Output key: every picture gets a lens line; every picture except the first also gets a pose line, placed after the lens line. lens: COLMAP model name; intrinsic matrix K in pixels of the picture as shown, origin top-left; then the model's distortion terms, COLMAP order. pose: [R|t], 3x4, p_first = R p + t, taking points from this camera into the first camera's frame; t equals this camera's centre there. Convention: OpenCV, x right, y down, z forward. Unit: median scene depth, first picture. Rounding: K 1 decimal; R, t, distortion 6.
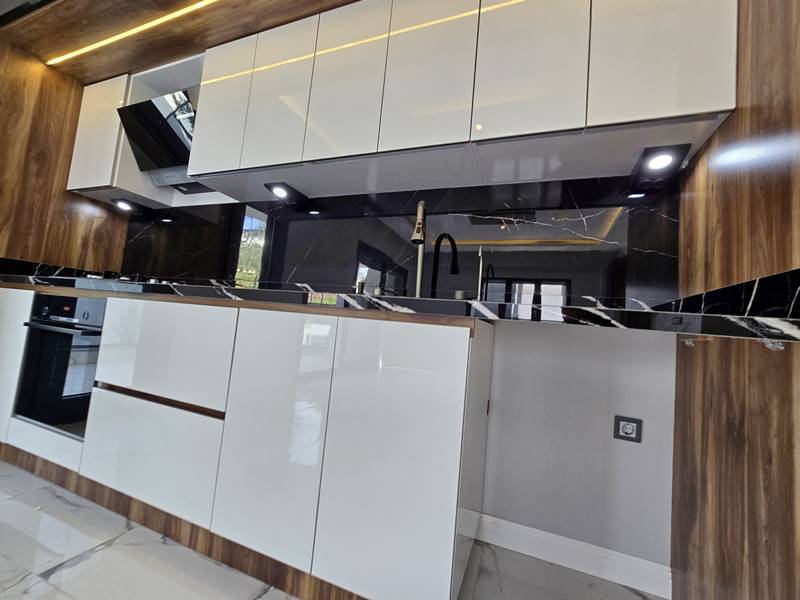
lens RADIAL K [[327.8, 0, 400.1], [0, 327.8, 303.1], [0, 0, 1]] dist [-0.010746, 0.004428]
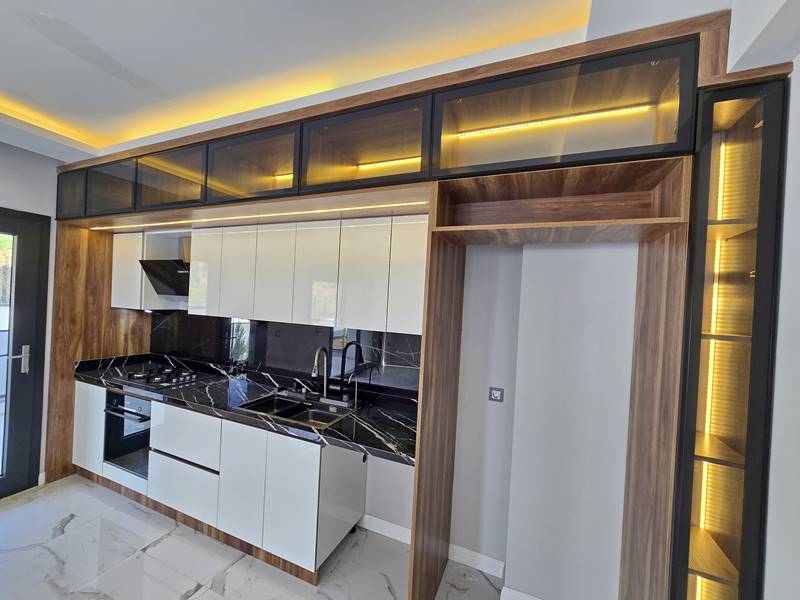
lens RADIAL K [[323.2, 0, 394.4], [0, 323.2, 306.7], [0, 0, 1]] dist [-0.000530, -0.000031]
pose [[0.998397, -0.040980, -0.039047, 0.512316], [0.044231, 0.995279, 0.086385, -0.625305], [0.035322, -0.087974, 0.995496, -0.658111]]
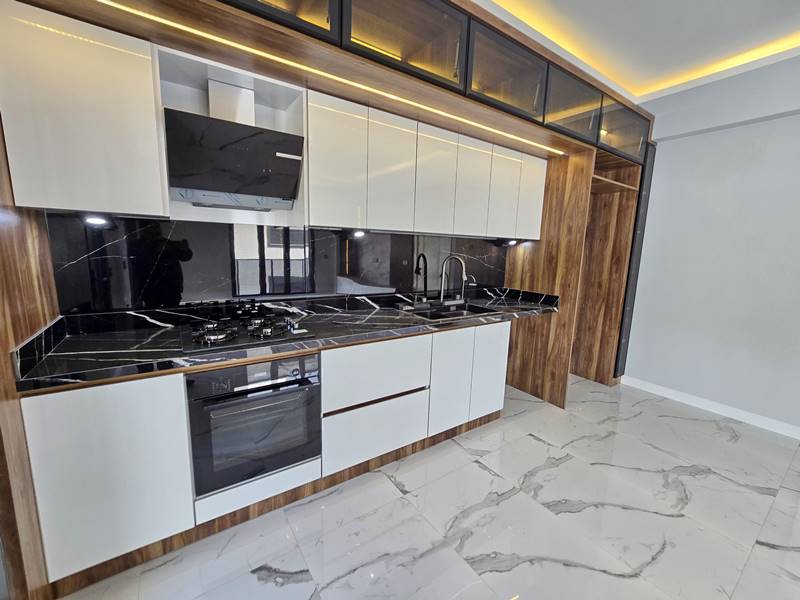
lens RADIAL K [[328.0, 0, 400.0], [0, 328.0, 300.0], [0, 0, 1]] dist [0.002616, 0.000081]
pose [[0.572391, -0.205198, 0.793891, -1.699271], [-0.044083, 0.959081, 0.279678, -0.568390], [-0.818795, -0.195082, 0.539924, 0.139197]]
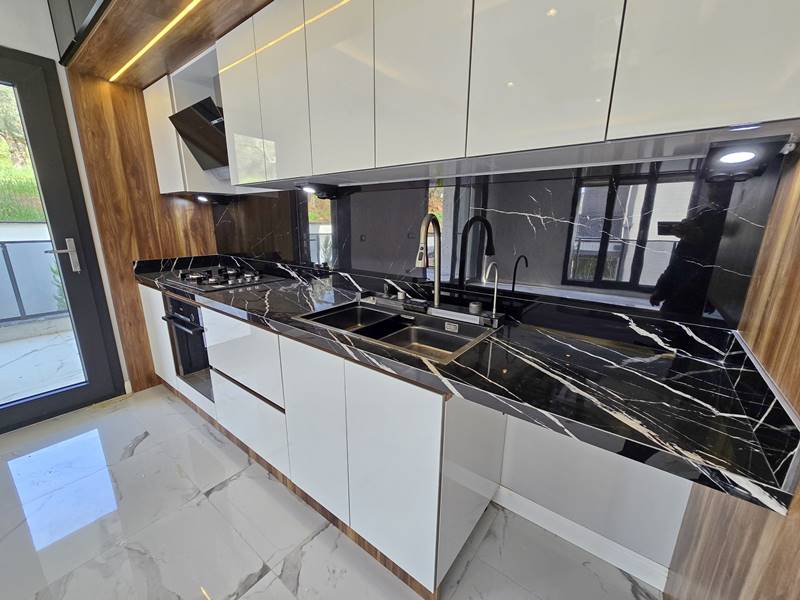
lens RADIAL K [[322.4, 0, 399.1], [0, 322.4, 303.2], [0, 0, 1]] dist [-0.002440, 0.000205]
pose [[0.956037, -0.012560, -0.292978, 0.240061], [0.102382, 0.950509, 0.293342, -0.330955], [0.274794, -0.310442, 0.910008, 0.053935]]
